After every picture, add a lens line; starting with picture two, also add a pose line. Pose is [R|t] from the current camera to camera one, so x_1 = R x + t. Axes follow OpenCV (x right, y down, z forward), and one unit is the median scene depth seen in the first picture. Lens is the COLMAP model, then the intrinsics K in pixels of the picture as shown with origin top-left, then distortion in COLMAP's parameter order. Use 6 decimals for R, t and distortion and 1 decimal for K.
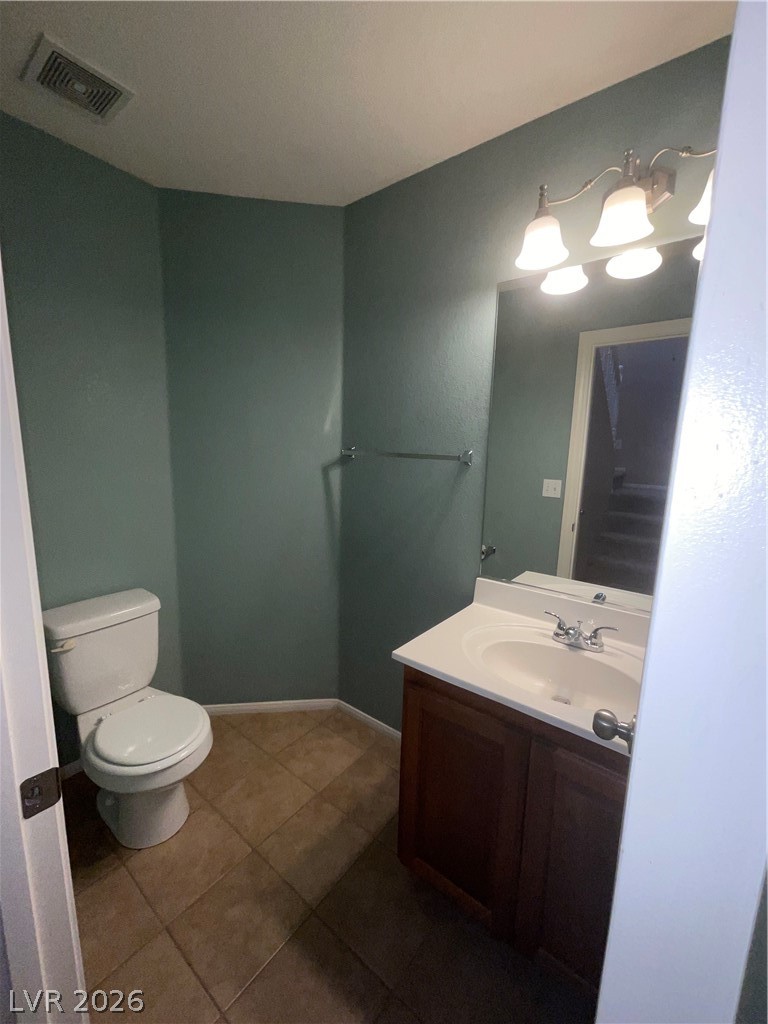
lens RADIAL K [[414.5, 0, 384.0], [0, 414.5, 512.0], [0, 0, 1]] dist [0.000360, 0.000098]
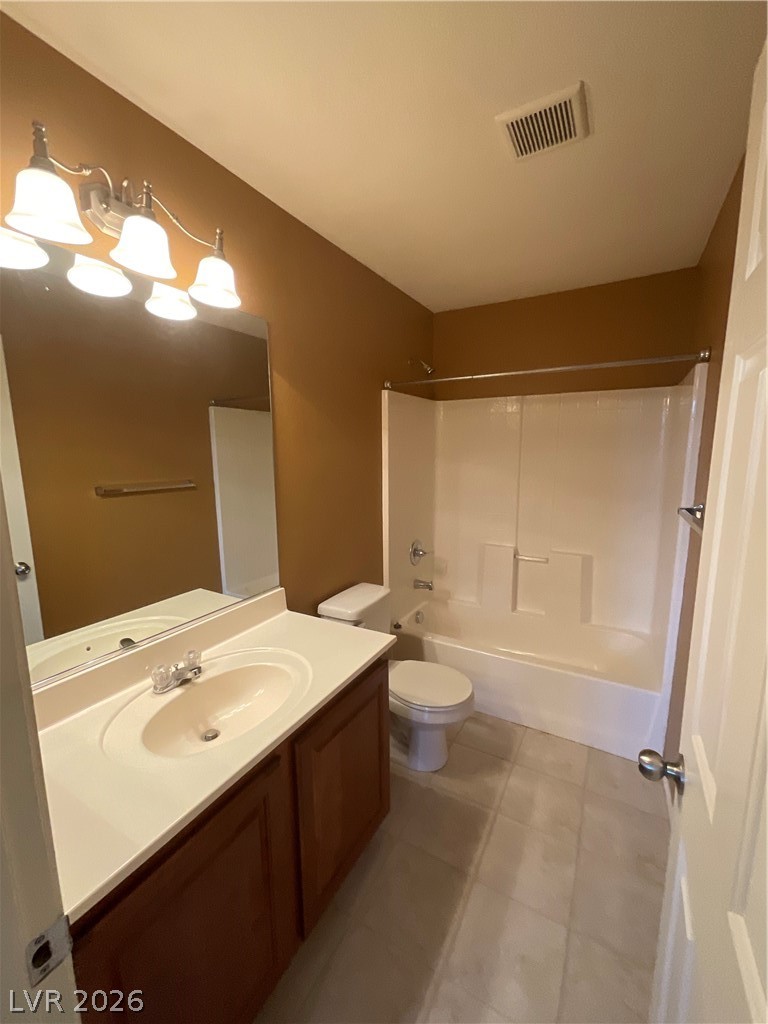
lens RADIAL K [[414.5, 0, 384.0], [0, 414.5, 512.0], [0, 0, 1]] dist [0.000360, 0.000098]
pose [[-0.121084, -0.175460, 0.977012, -0.520582], [0.159742, 0.967981, 0.193636, -0.192134], [-0.979705, 0.179516, -0.089179, 0.616572]]
